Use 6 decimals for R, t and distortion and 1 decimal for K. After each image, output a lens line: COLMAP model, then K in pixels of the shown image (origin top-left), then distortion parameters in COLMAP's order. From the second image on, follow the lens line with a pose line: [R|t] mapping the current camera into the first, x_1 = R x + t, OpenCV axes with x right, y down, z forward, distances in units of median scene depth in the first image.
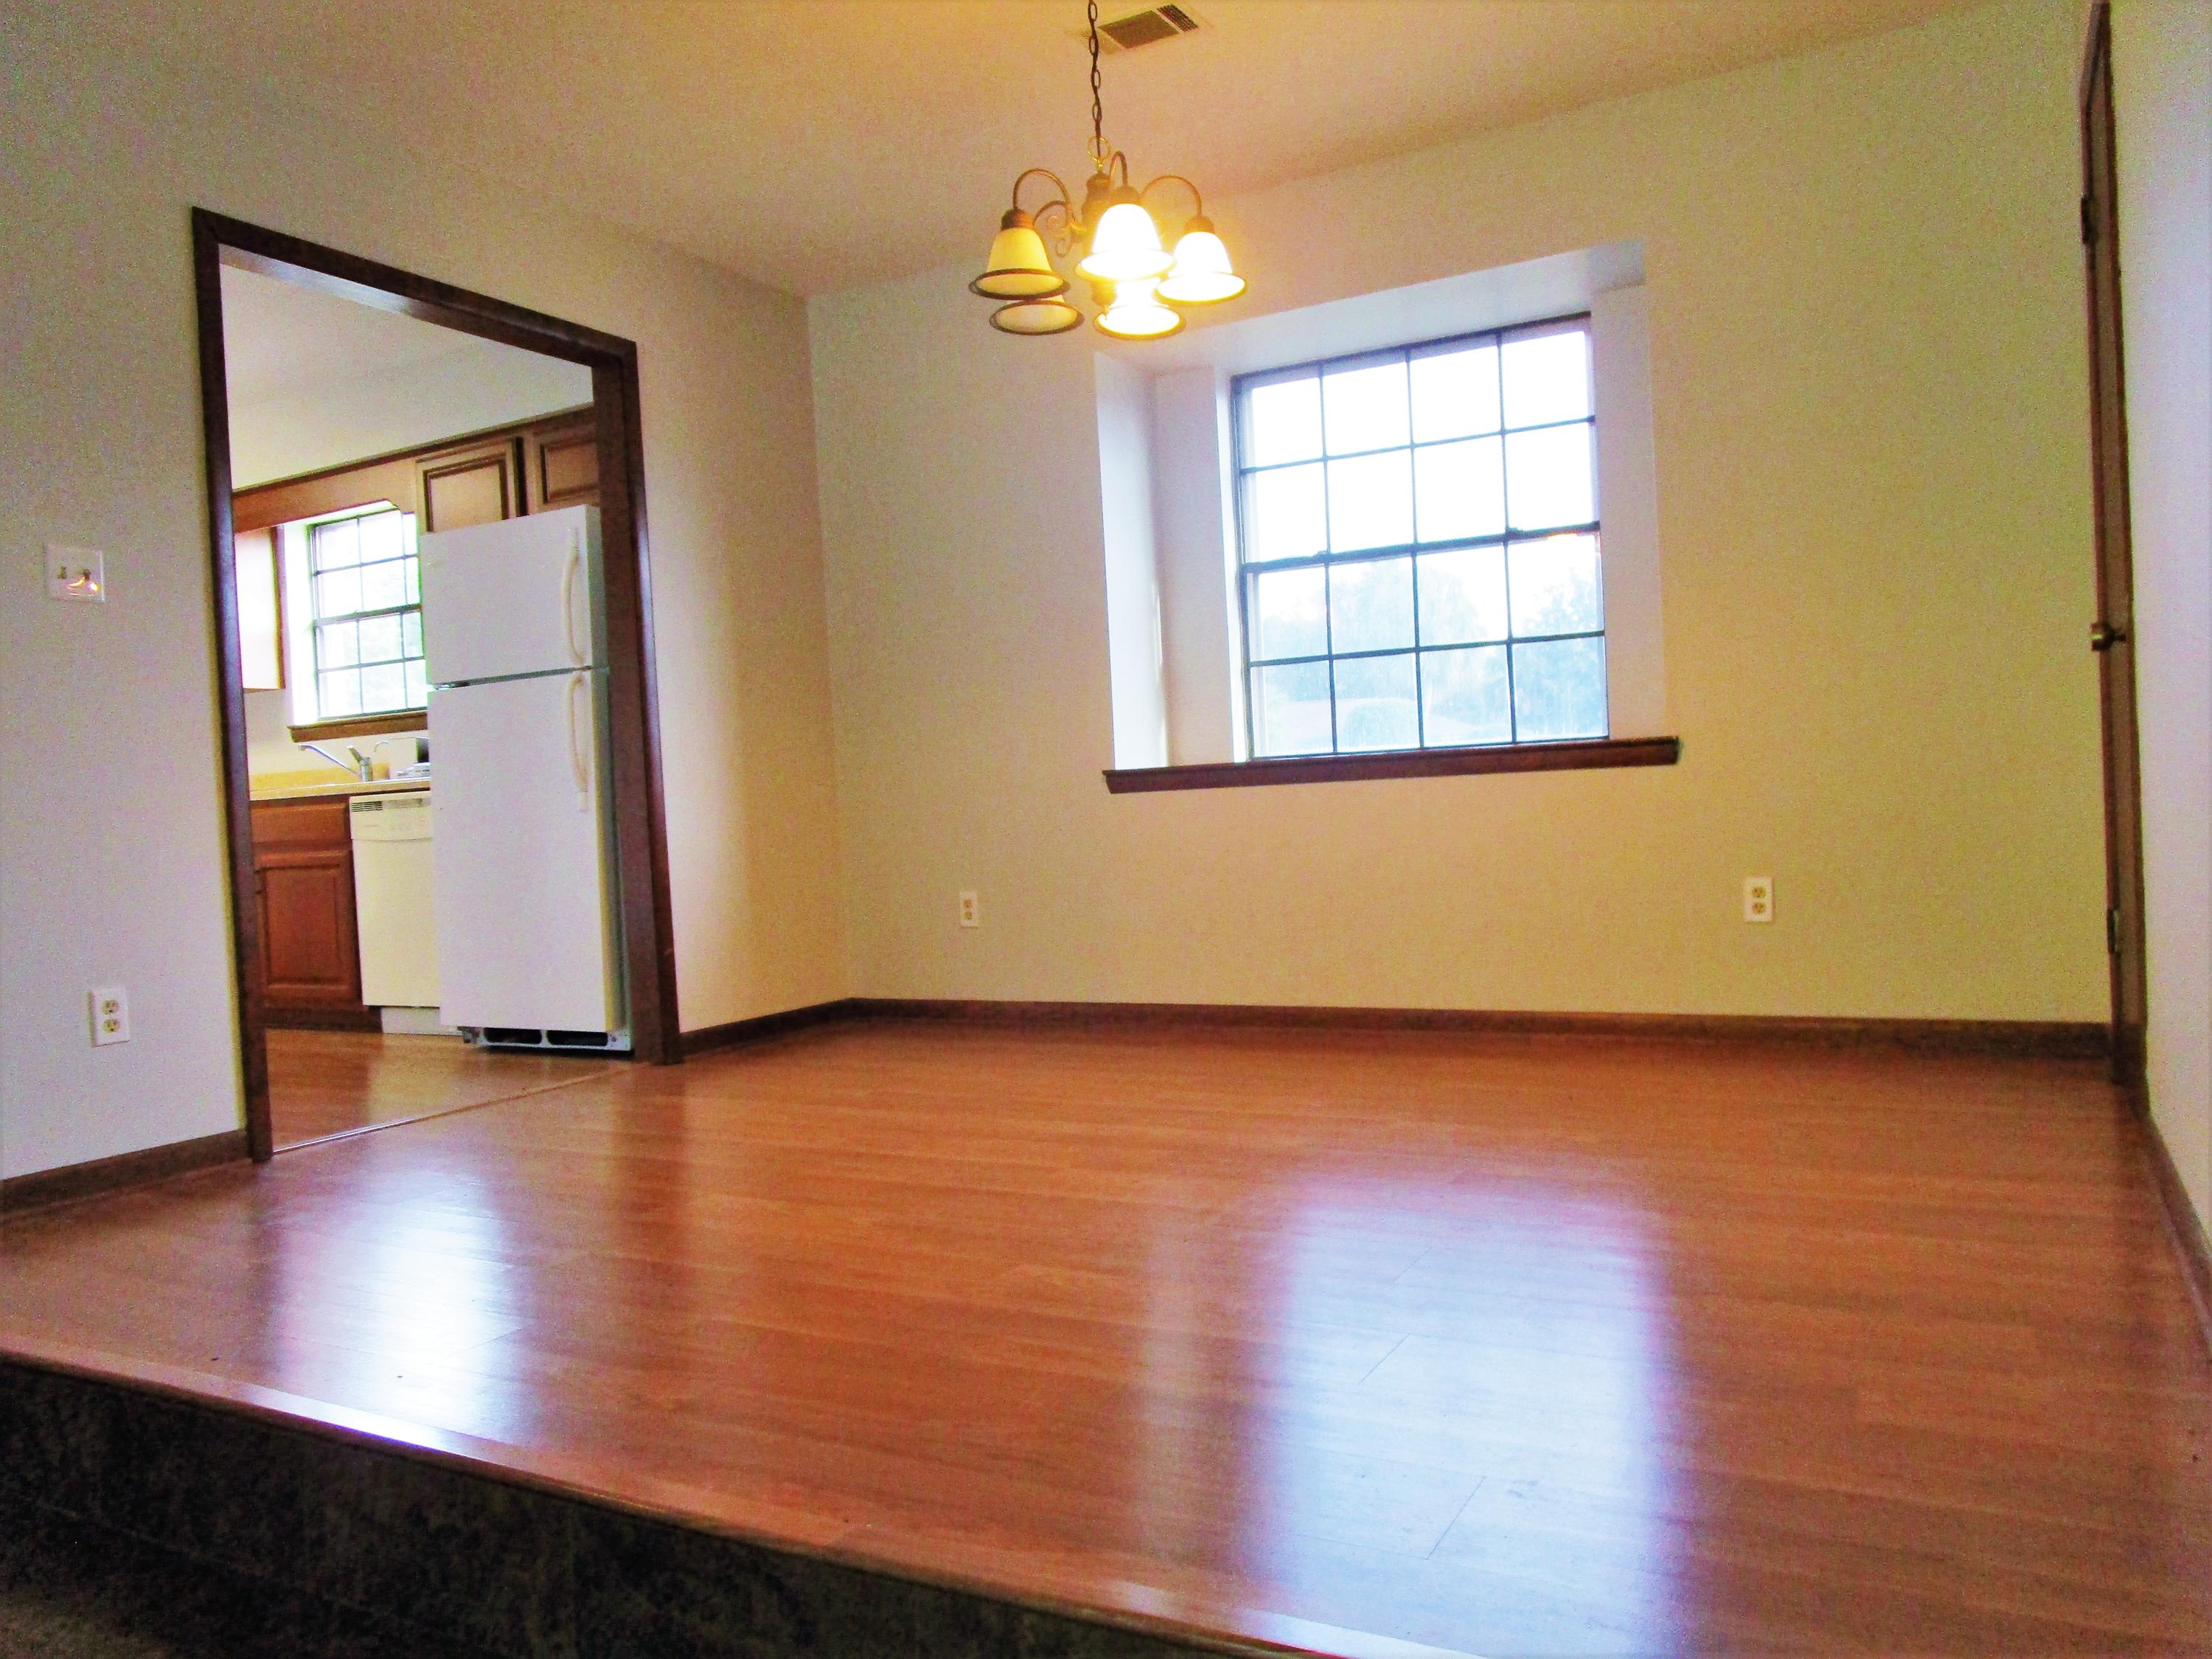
lens RADIAL K [[1603.6, 0, 1103.7], [0, 1603.6, 821.9], [0, 0, 1]] dist [-0.014479, 0.005072]
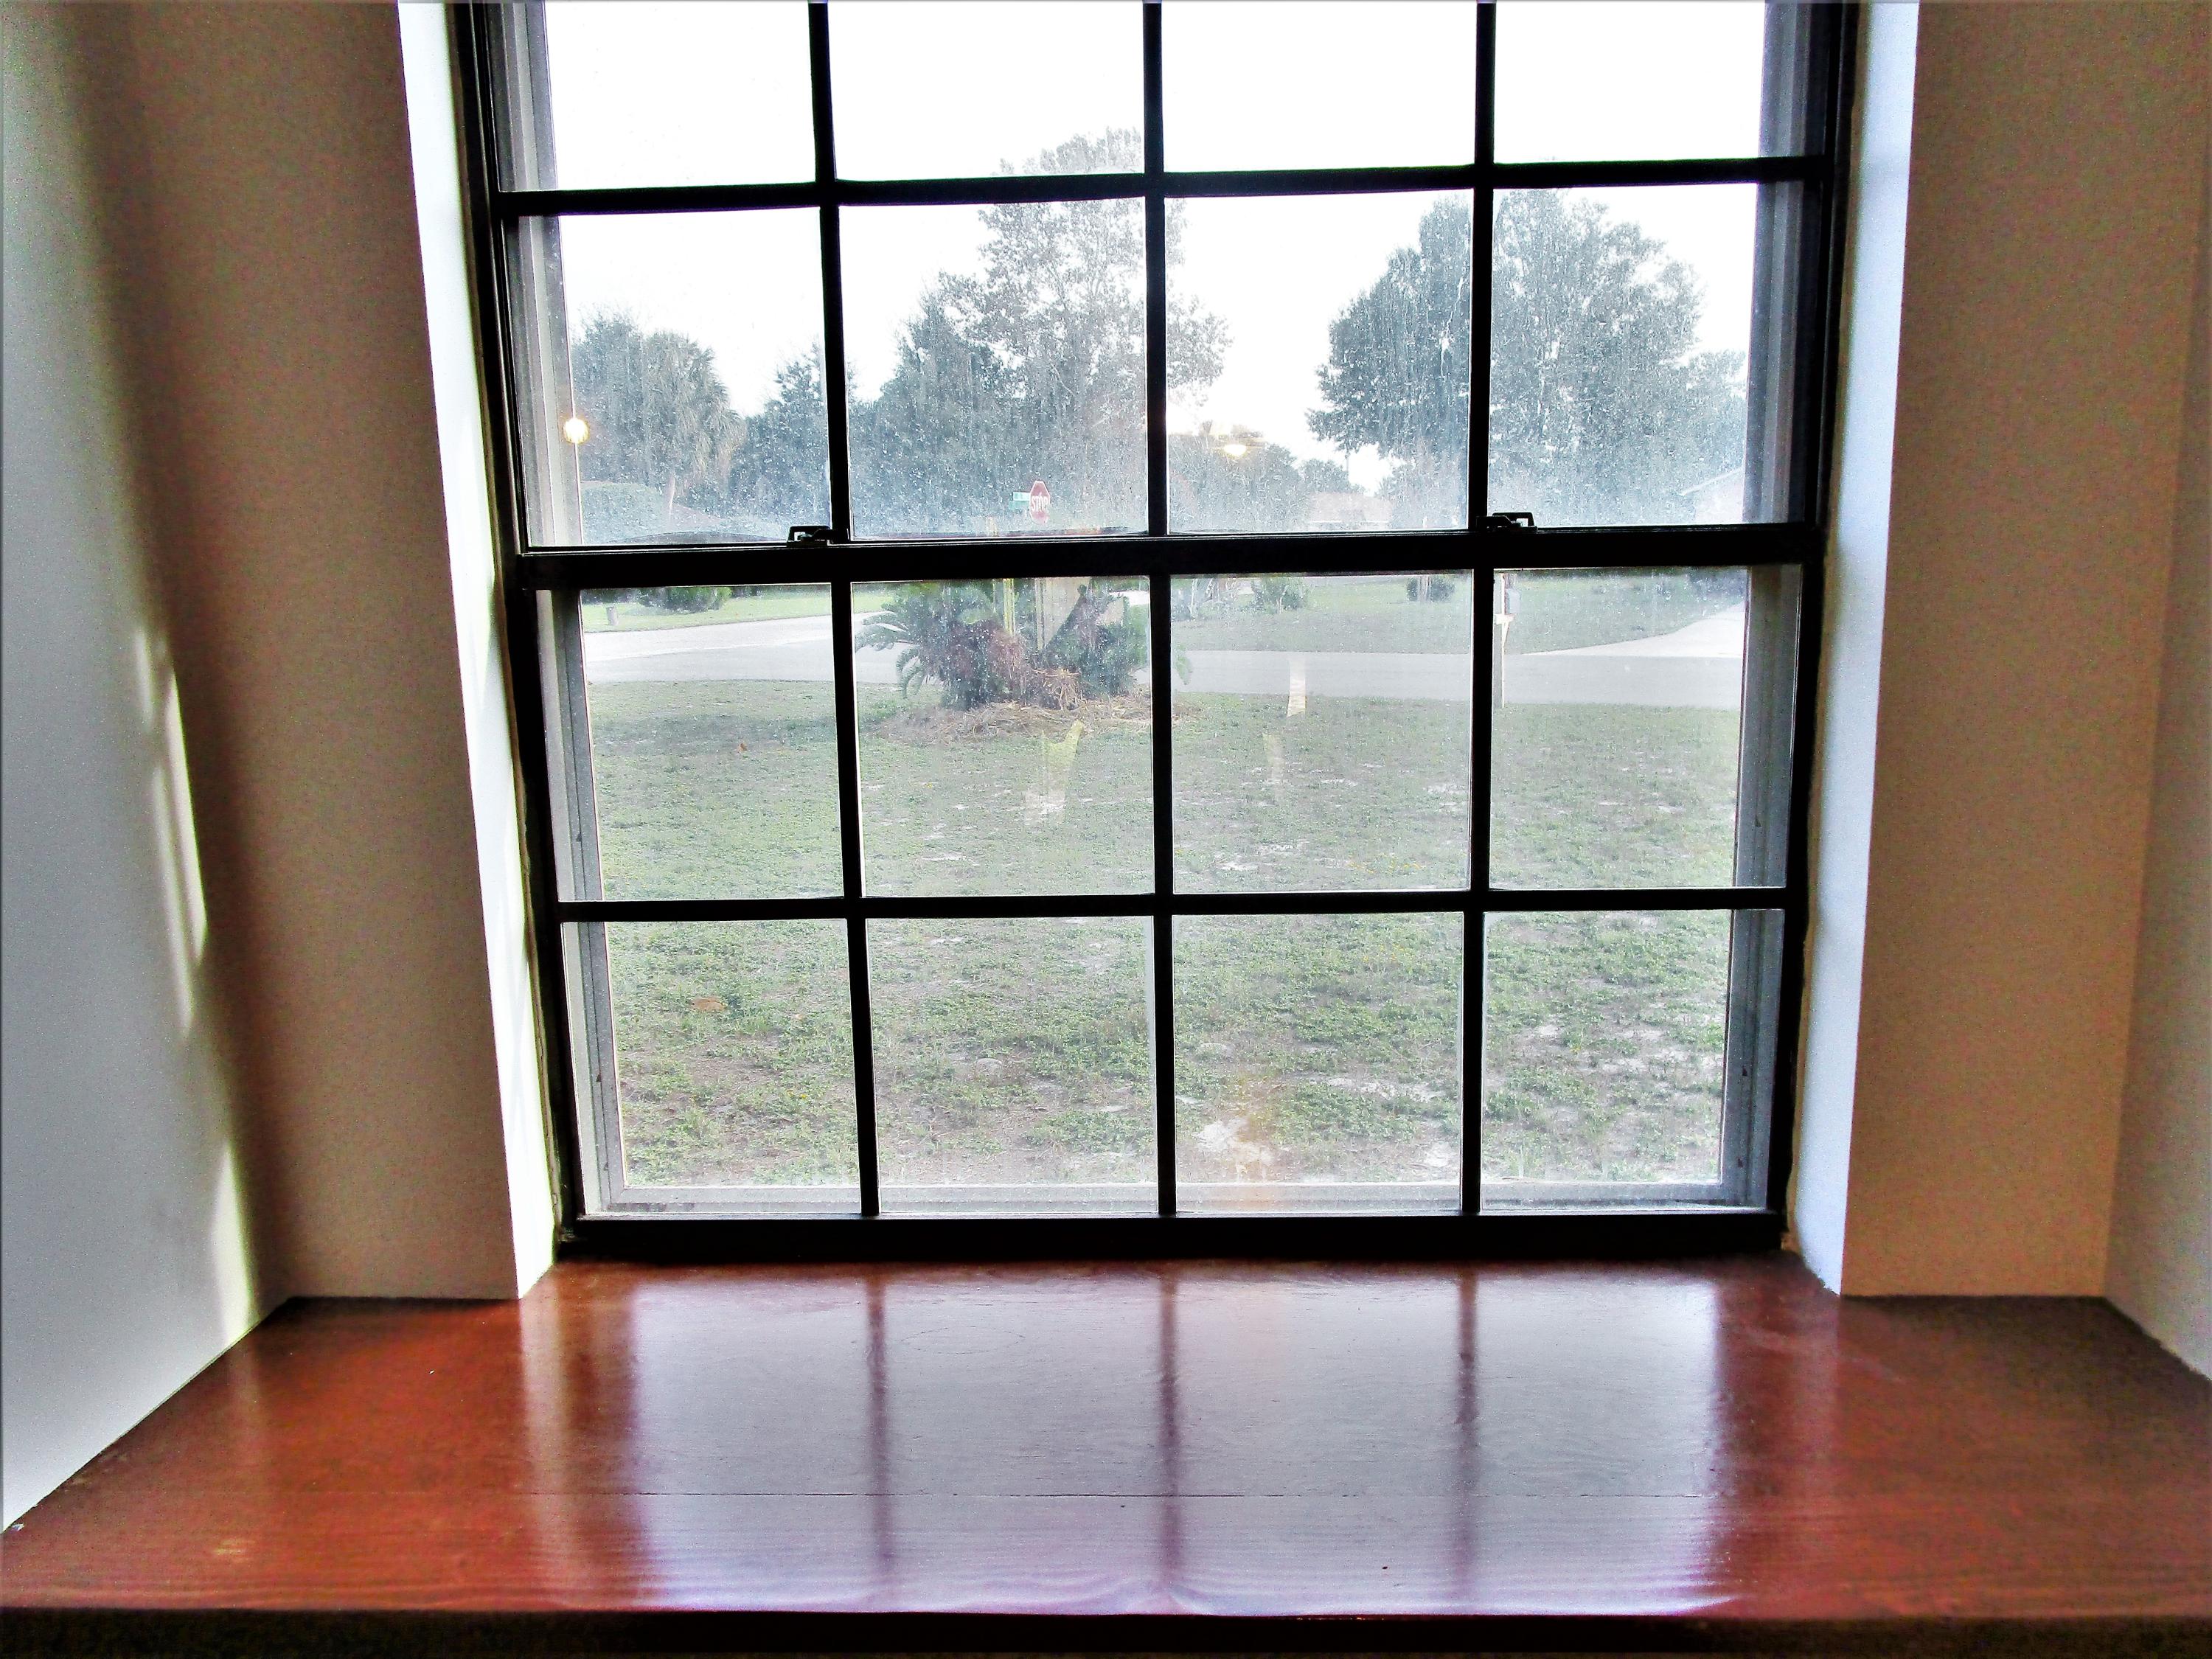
lens RADIAL K [[1603.6, 0, 1111.8], [0, 1603.6, 819.0], [0, 0, 1]] dist [-0.014479, 0.005072]
pose [[0.884023, -0.047074, 0.465066, 0.050609], [-0.019735, 0.990271, 0.137748, -0.165889], [-0.467026, -0.130951, 0.874493, 0.755464]]
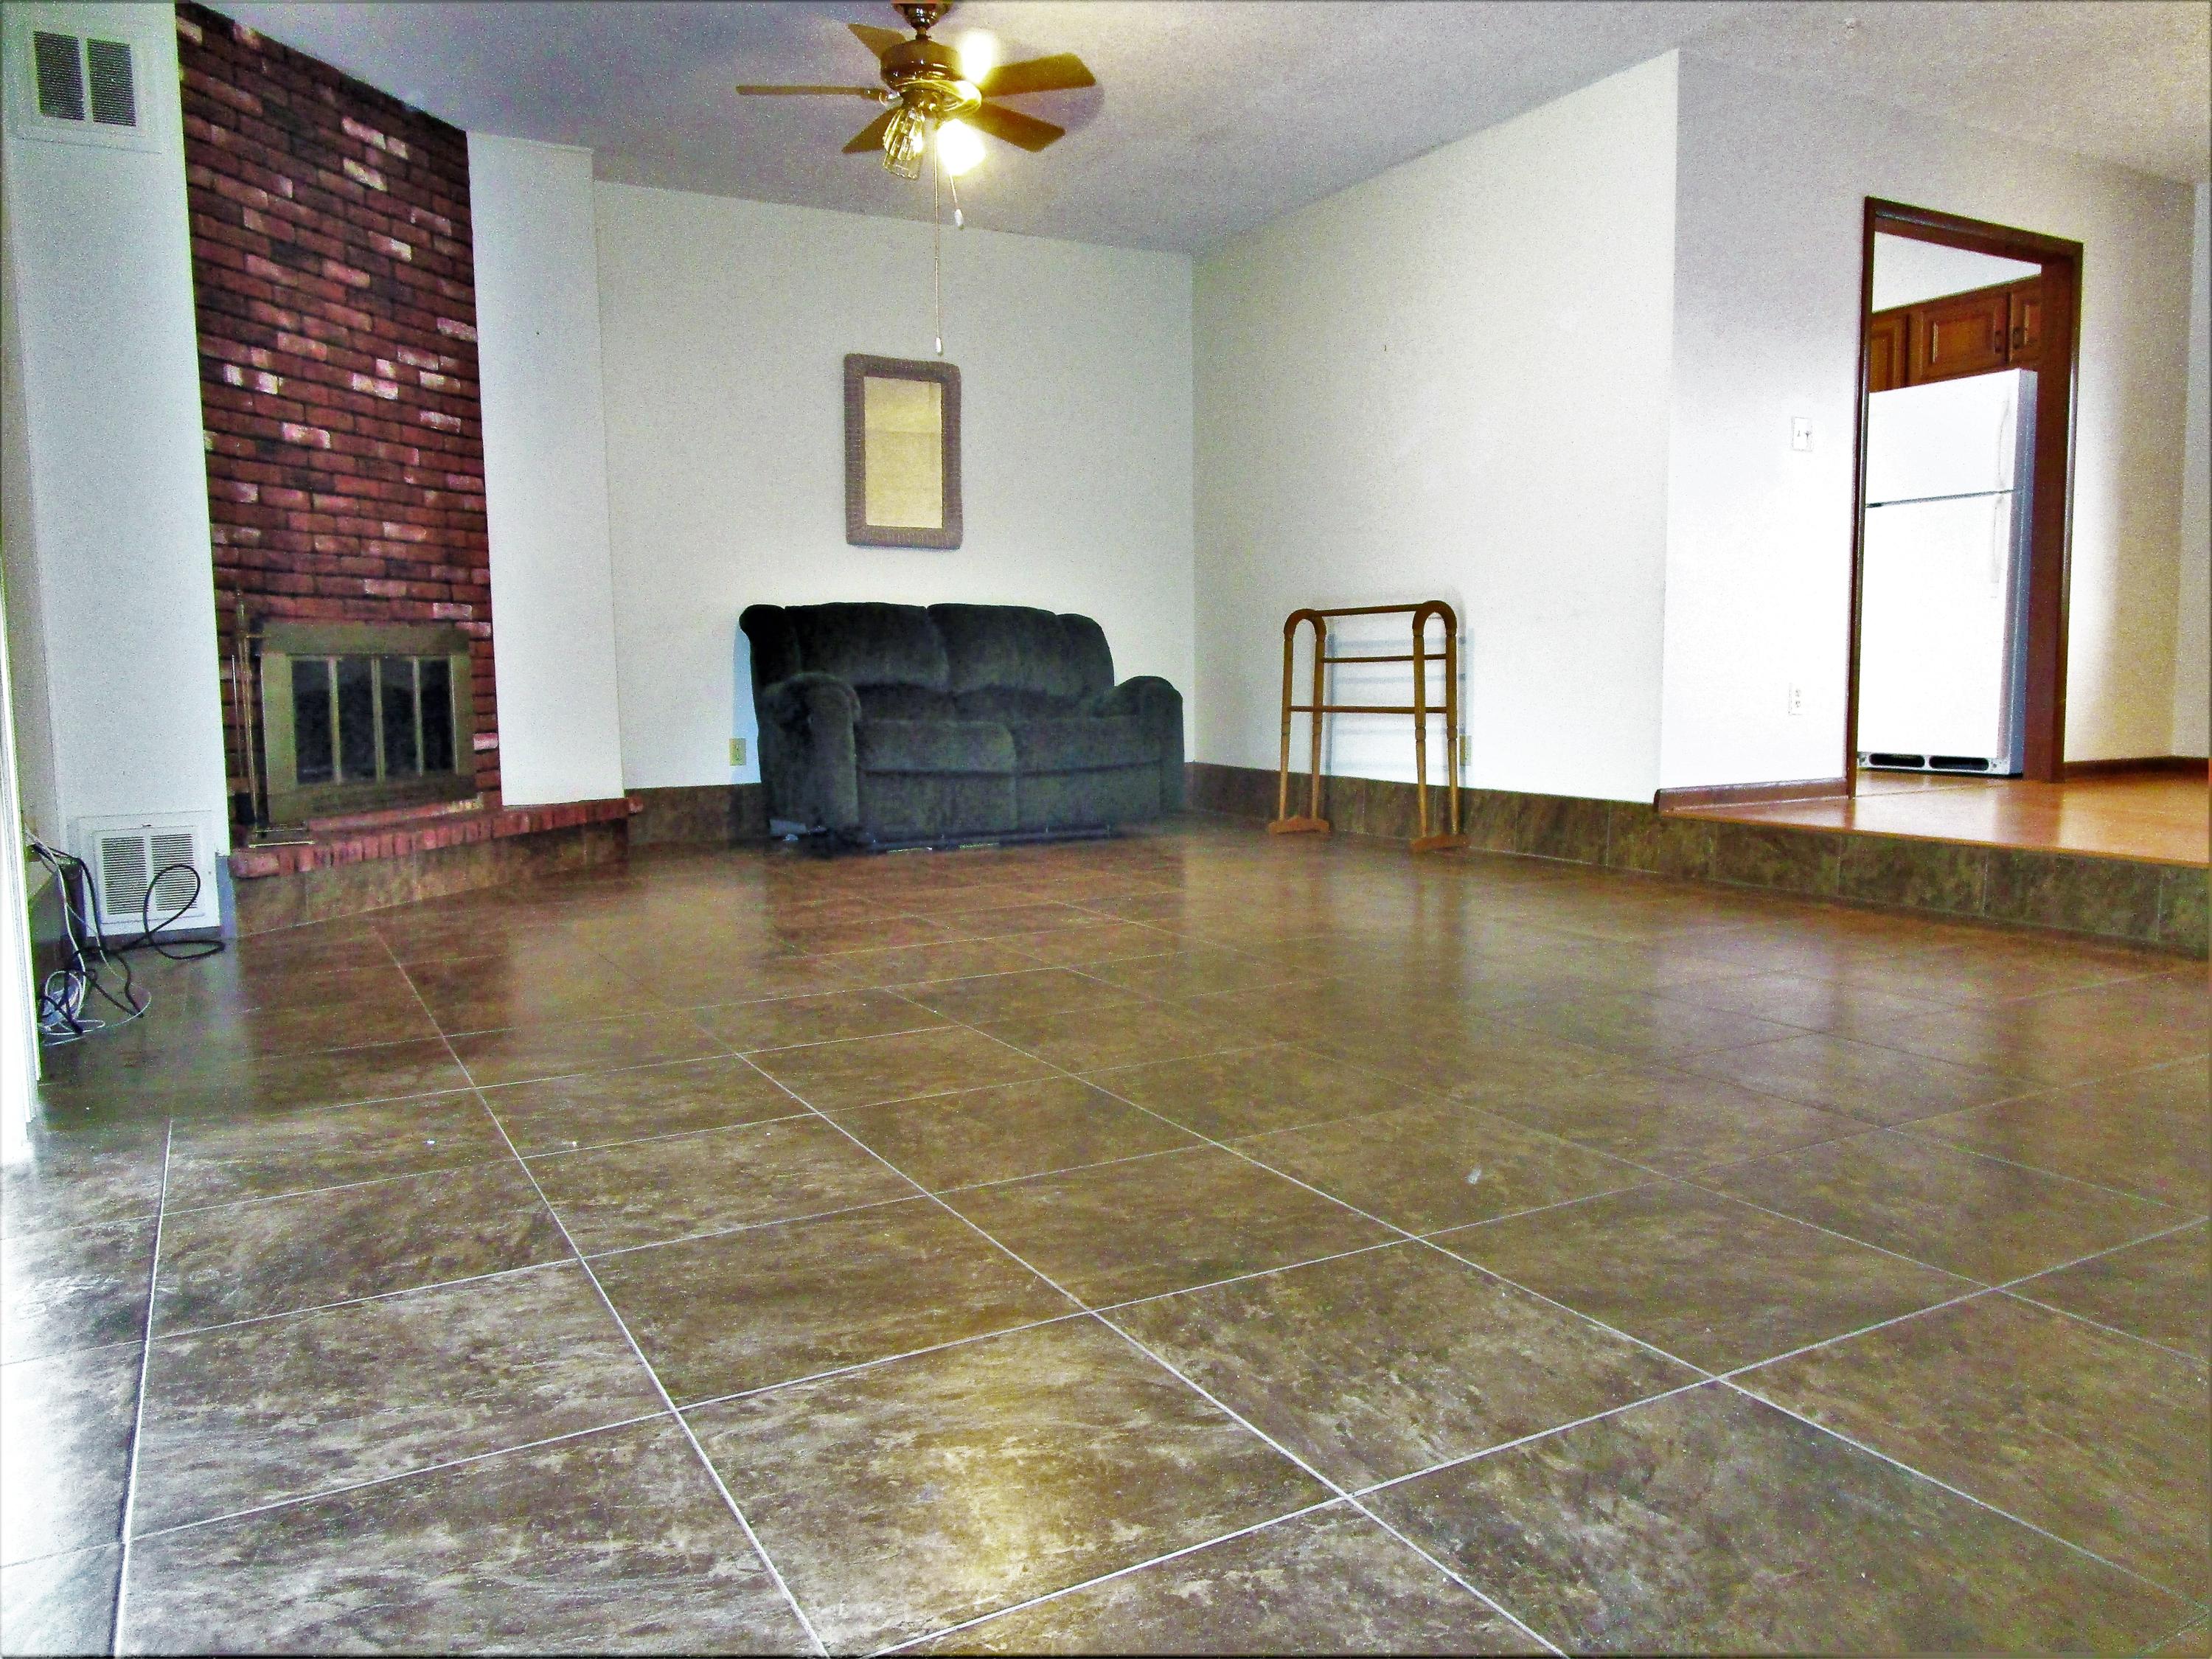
lens RADIAL K [[1603.6, 0, 1101.3], [0, 1603.6, 821.7], [0, 0, 1]] dist [-0.014479, 0.005072]
pose [[0.846785, 0.098222, -0.522788, -0.231059], [-0.044367, 0.992421, 0.114595, 0.060160], [0.530082, -0.073843, 0.844725, -0.566024]]
